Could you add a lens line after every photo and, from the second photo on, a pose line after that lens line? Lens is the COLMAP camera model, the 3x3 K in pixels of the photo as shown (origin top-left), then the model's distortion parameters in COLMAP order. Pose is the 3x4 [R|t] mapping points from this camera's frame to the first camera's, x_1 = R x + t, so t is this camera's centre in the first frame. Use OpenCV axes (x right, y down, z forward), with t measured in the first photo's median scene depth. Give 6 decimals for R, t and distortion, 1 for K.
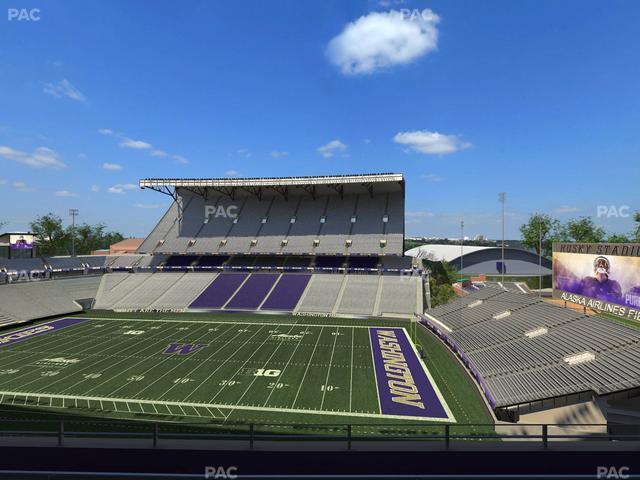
lens RADIAL K [[320.9, 0, 319.6], [0, 320.9, 240.4], [0, 0, 1]] dist [0.000105, 0.000000]
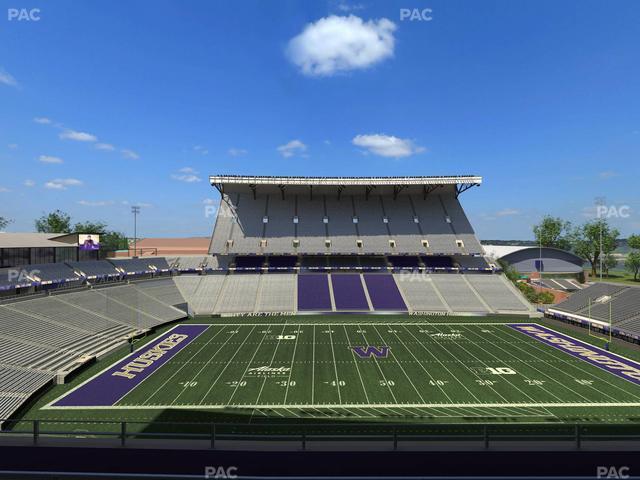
lens RADIAL K [[320.9, 0, 319.7], [0, 320.9, 240.5], [0, 0, 1]] dist [0.000105, 0.000000]
pose [[0.992253, -0.000145, 0.124230, -0.387688], [0.000117, 1.000000, 0.000228, -0.000032], [-0.124230, -0.000212, 0.992253, 0.029229]]
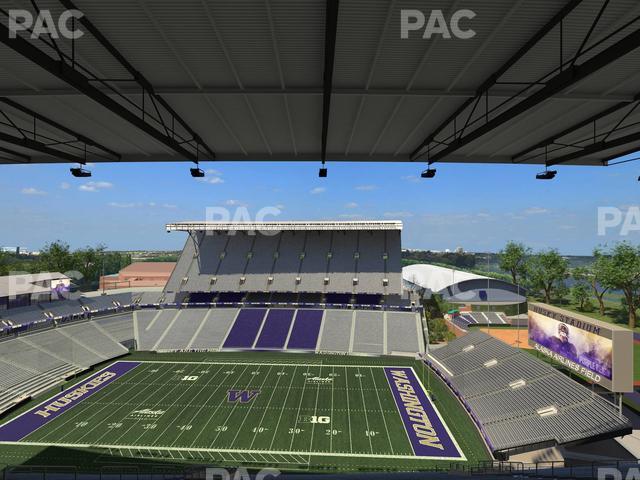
lens RADIAL K [[320.9, 0, 319.7], [0, 320.9, 240.7], [0, 0, 1]] dist [0.000105, 0.000000]
pose [[0.998191, -0.000208, 0.060118, -0.110011], [0.000157, 1.000000, 0.000848, -0.144578], [-0.060119, -0.000837, 0.998191, -0.138947]]
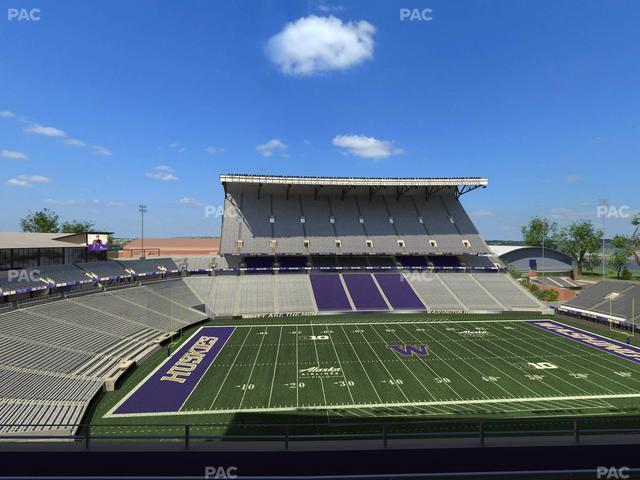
lens RADIAL K [[320.9, 0, 319.8], [0, 320.9, 240.6], [0, 0, 1]] dist [0.000105, 0.000000]
pose [[0.982428, -0.000291, 0.186640, -0.488892], [0.000224, 1.000000, 0.000376, -0.000049], [-0.186640, -0.000328, 0.982428, 0.044861]]
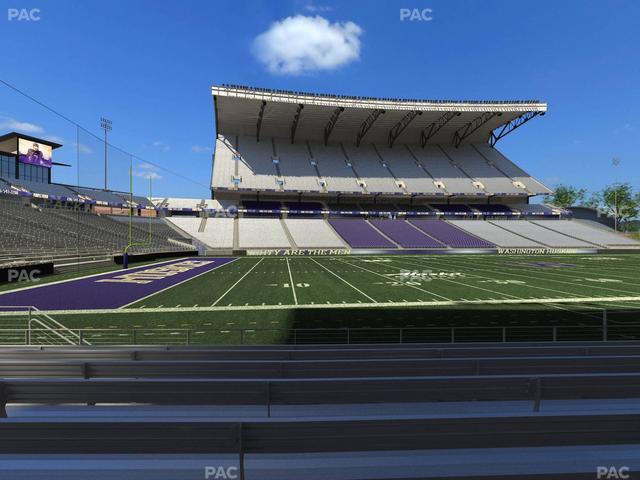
lens RADIAL K [[320.9, 0, 319.7], [0, 320.9, 240.4], [0, 0, 1]] dist [0.000105, 0.000000]
pose [[0.974066, -0.000115, 0.226264, -0.529647], [0.000179, 1.000000, -0.000262, 0.161543], [-0.226264, 0.000296, 0.974066, 0.286263]]
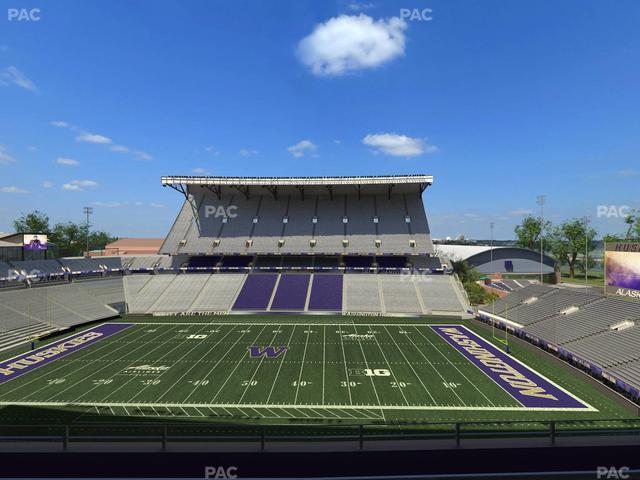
lens RADIAL K [[320.9, 0, 319.7], [0, 320.9, 240.5], [0, 0, 1]] dist [0.000105, 0.000000]
pose [[0.995705, -0.000087, 0.092587, -0.196107], [0.000074, 1.000000, 0.000138, 0.000005], [-0.092587, -0.000130, 0.995705, 0.008583]]
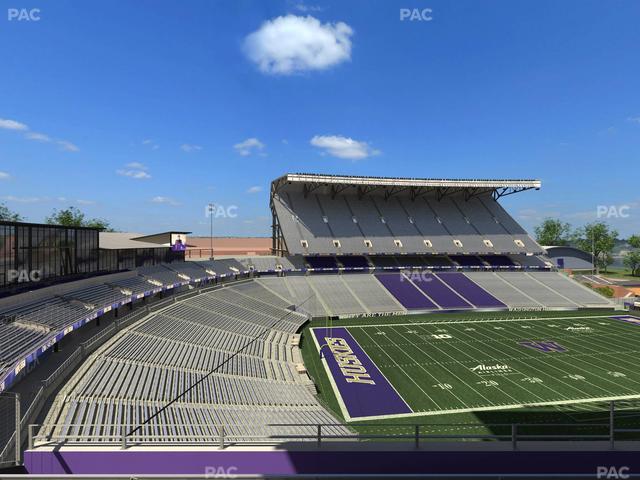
lens RADIAL K [[320.9, 0, 319.6], [0, 320.9, 240.5], [0, 0, 1]] dist [0.000105, 0.000000]
pose [[0.967527, -0.000217, 0.252769, -0.761313], [0.000154, 1.000000, 0.000266, -0.000096], [-0.252769, -0.000219, 0.967527, 0.106776]]
